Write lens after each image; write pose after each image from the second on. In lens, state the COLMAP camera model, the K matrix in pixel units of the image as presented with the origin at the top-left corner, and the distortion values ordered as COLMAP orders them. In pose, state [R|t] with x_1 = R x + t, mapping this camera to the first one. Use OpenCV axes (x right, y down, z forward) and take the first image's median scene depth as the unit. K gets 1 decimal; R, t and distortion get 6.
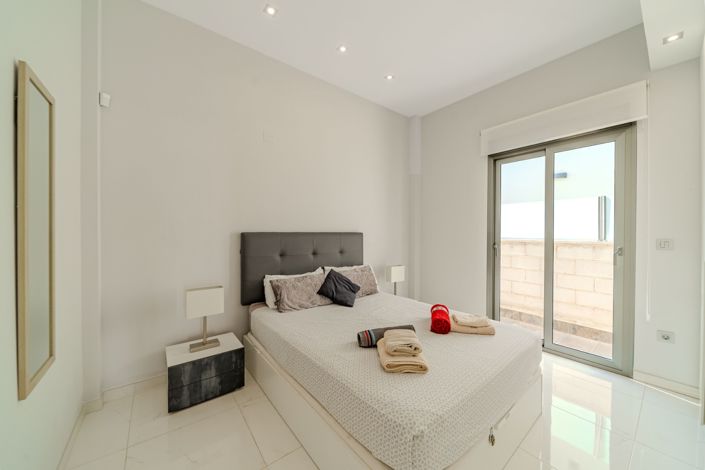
lens RADIAL K [[252.8, 0, 352.5], [0, 252.8, 235.0], [0, 0, 1]] dist [-0.000213, -0.000008]
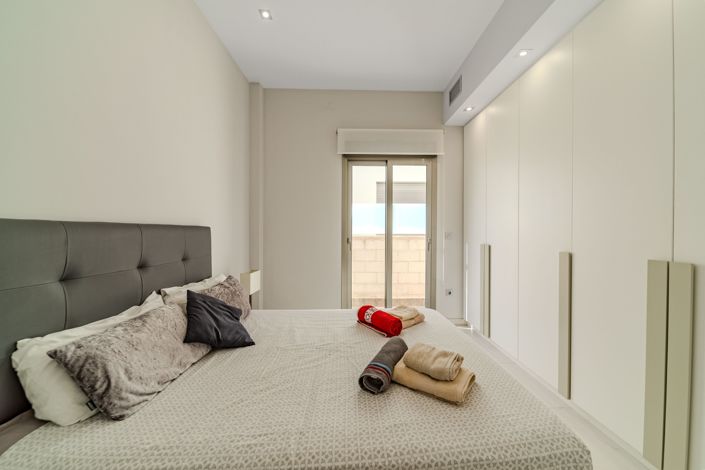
lens RADIAL K [[252.8, 0, 352.5], [0, 252.8, 235.0], [0, 0, 1]] dist [-0.000213, -0.000008]
pose [[0.608138, -0.009935, 0.793769, -0.310230], [-0.000419, 0.999918, 0.012836, 0.004266], [-0.793831, -0.008139, 0.608084, 0.380324]]
